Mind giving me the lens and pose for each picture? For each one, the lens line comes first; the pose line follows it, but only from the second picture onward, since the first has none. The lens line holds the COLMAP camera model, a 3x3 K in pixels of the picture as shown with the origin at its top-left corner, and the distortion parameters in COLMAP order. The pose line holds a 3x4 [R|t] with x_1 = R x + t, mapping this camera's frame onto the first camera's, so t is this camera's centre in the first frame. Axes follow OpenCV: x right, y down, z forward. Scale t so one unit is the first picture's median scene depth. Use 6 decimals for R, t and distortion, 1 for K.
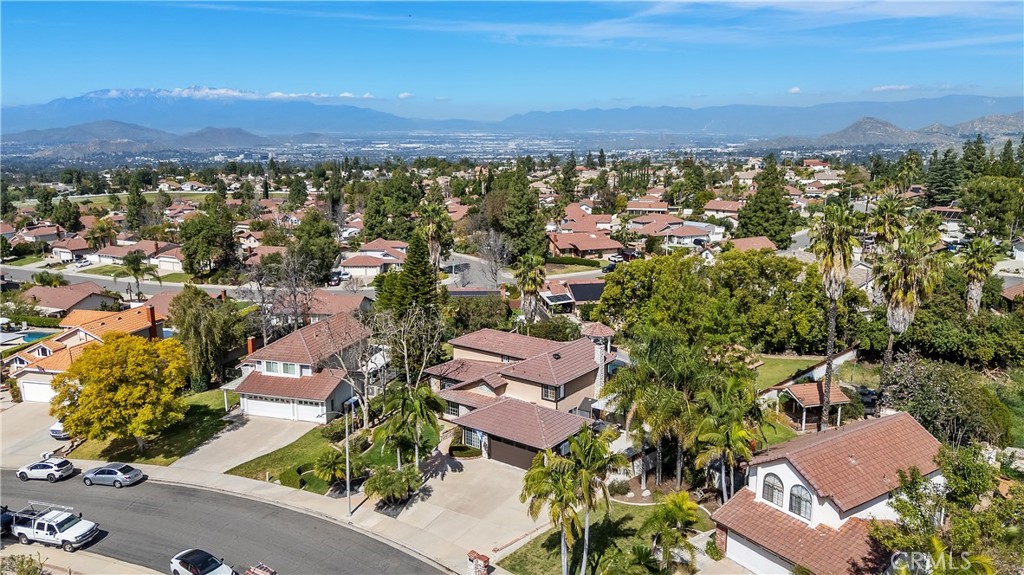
lens RADIAL K [[748.9, 0, 512.3], [0, 748.9, 287.2], [0, 0, 1]] dist [0.029512, -0.001037]
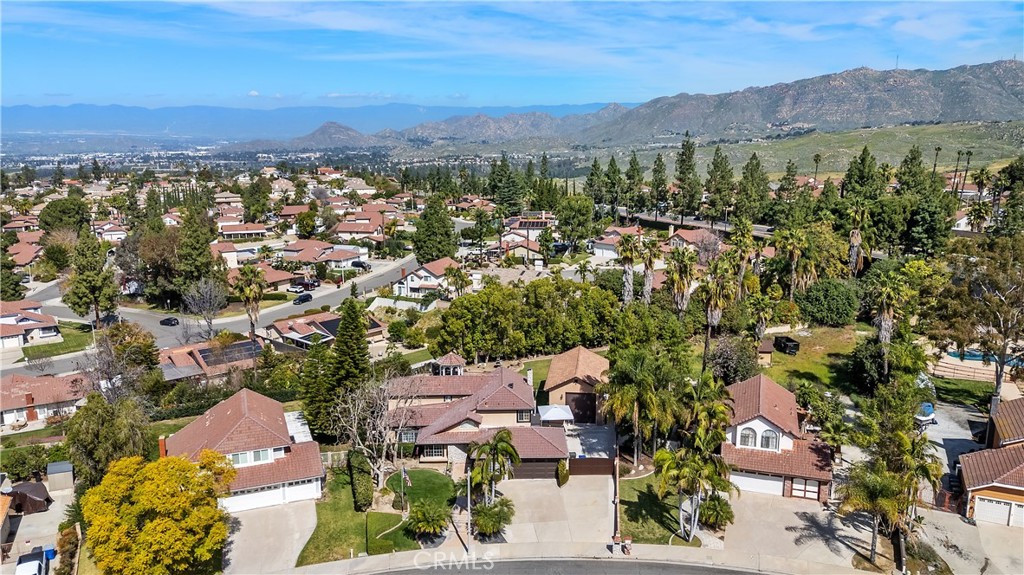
lens RADIAL K [[748.9, 0, 512.3], [0, 748.9, 287.2], [0, 0, 1]] dist [0.029512, -0.001037]
pose [[0.790171, -0.121608, 0.600700, -0.617631], [0.124158, 0.991557, 0.037415, -0.107705], [-0.600179, 0.045017, 0.798598, 0.009981]]
